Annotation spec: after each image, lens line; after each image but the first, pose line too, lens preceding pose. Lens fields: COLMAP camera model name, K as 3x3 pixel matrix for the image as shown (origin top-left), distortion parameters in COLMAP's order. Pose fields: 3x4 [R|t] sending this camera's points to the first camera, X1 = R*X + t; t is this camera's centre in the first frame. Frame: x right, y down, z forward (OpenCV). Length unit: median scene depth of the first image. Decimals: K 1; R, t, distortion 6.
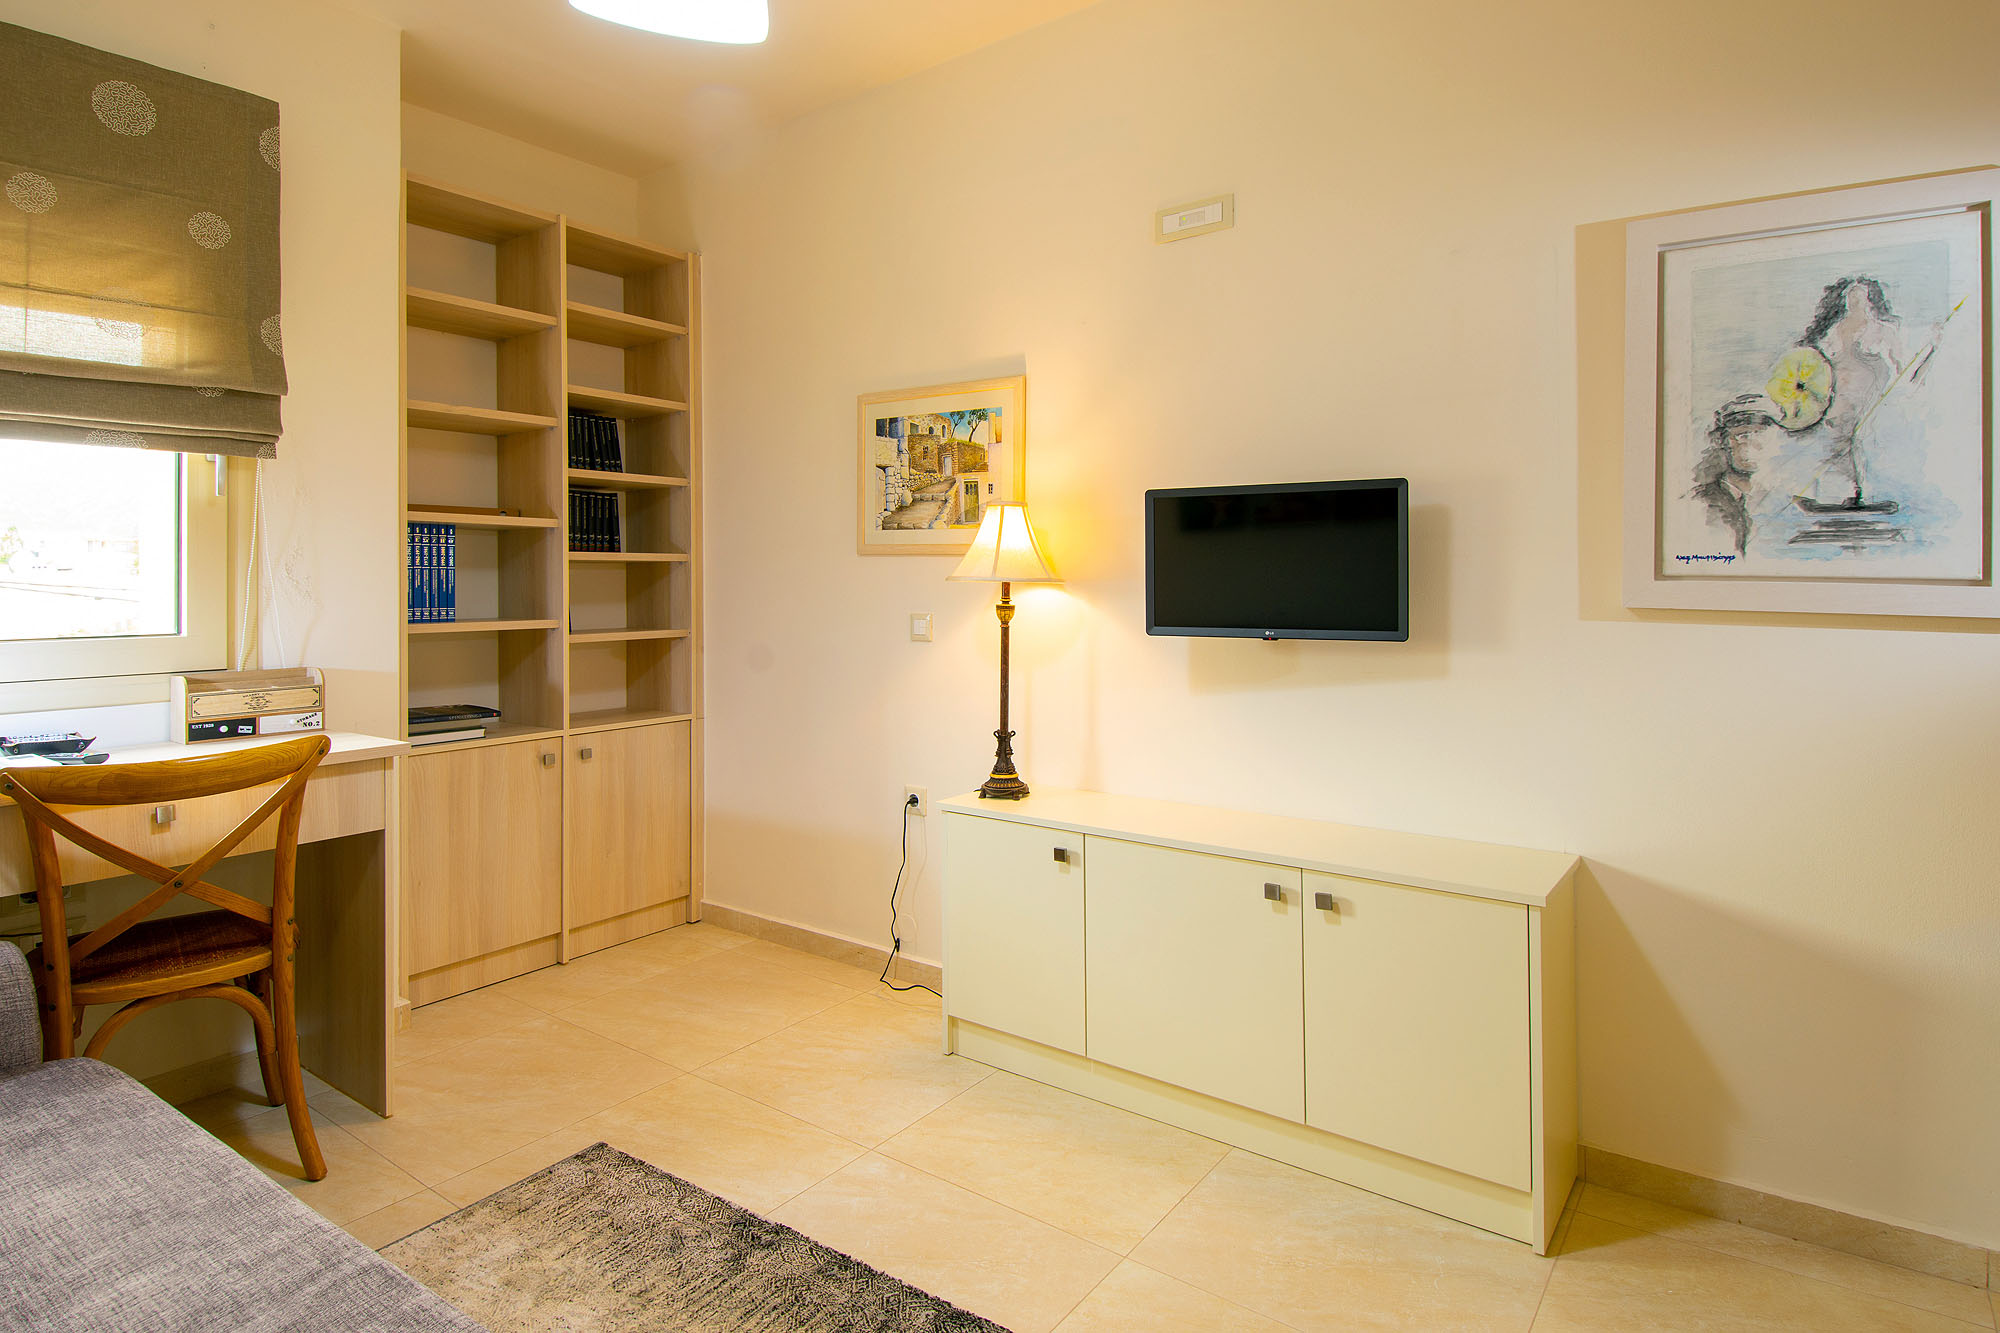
lens RADIAL K [[1031.3, 0, 999.4], [0, 1031.3, 591.4], [0, 0, 1]] dist [0.002751, -0.032152]
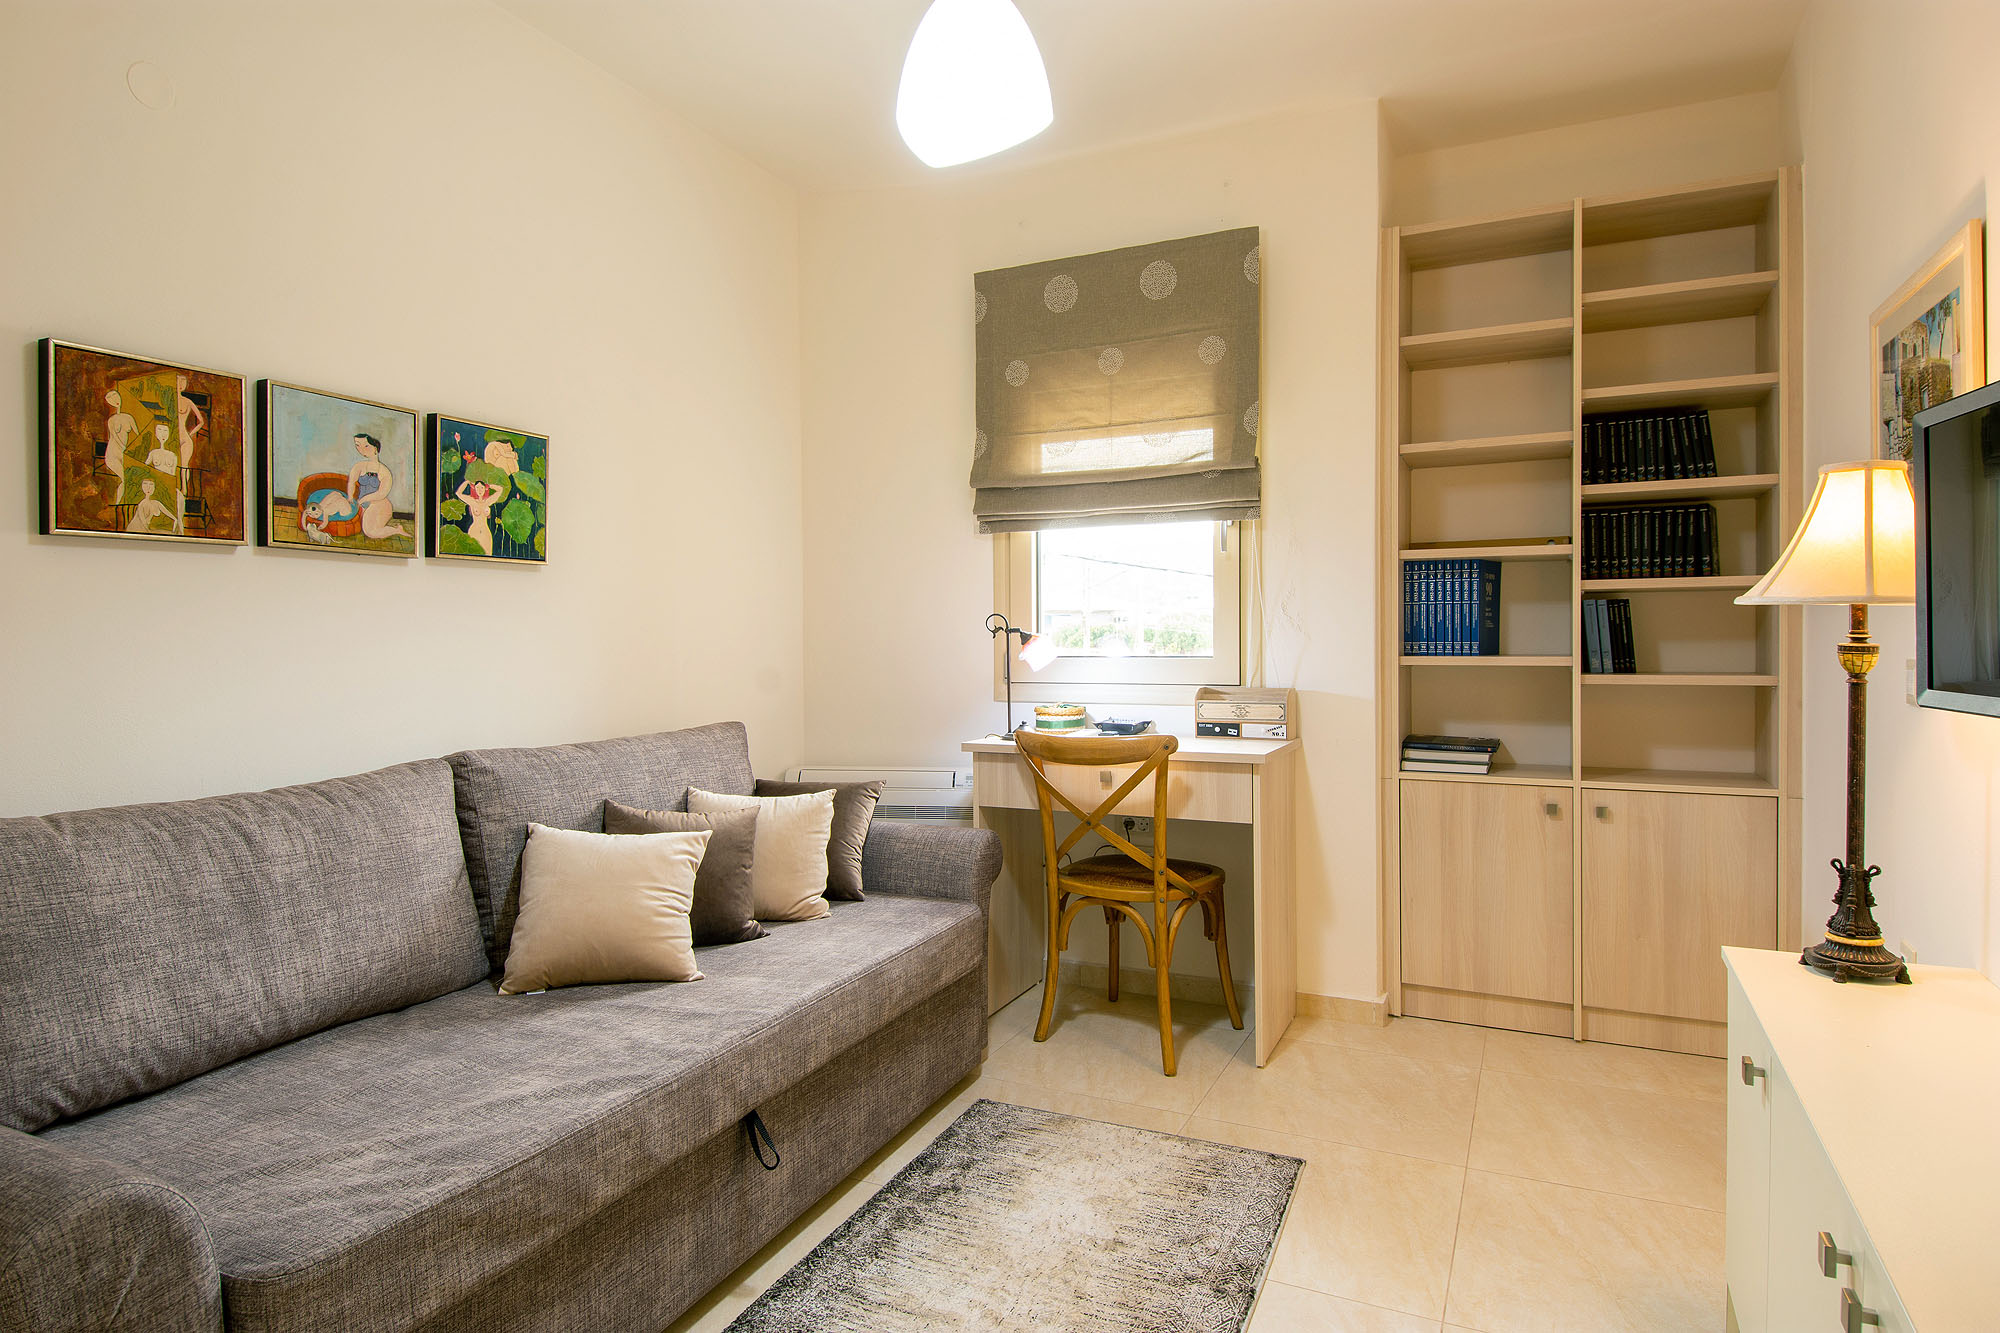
lens RADIAL K [[1084.2, 0, 1000.0], [0, 1084.2, 666.5], [0, 0, 1]] dist [-0.000670, -0.001907]
pose [[0.192808, 0.034269, -0.980638, 0.502787], [-0.002143, 0.999402, 0.034504, 0.005341], [0.981234, -0.004551, 0.192766, 0.414359]]
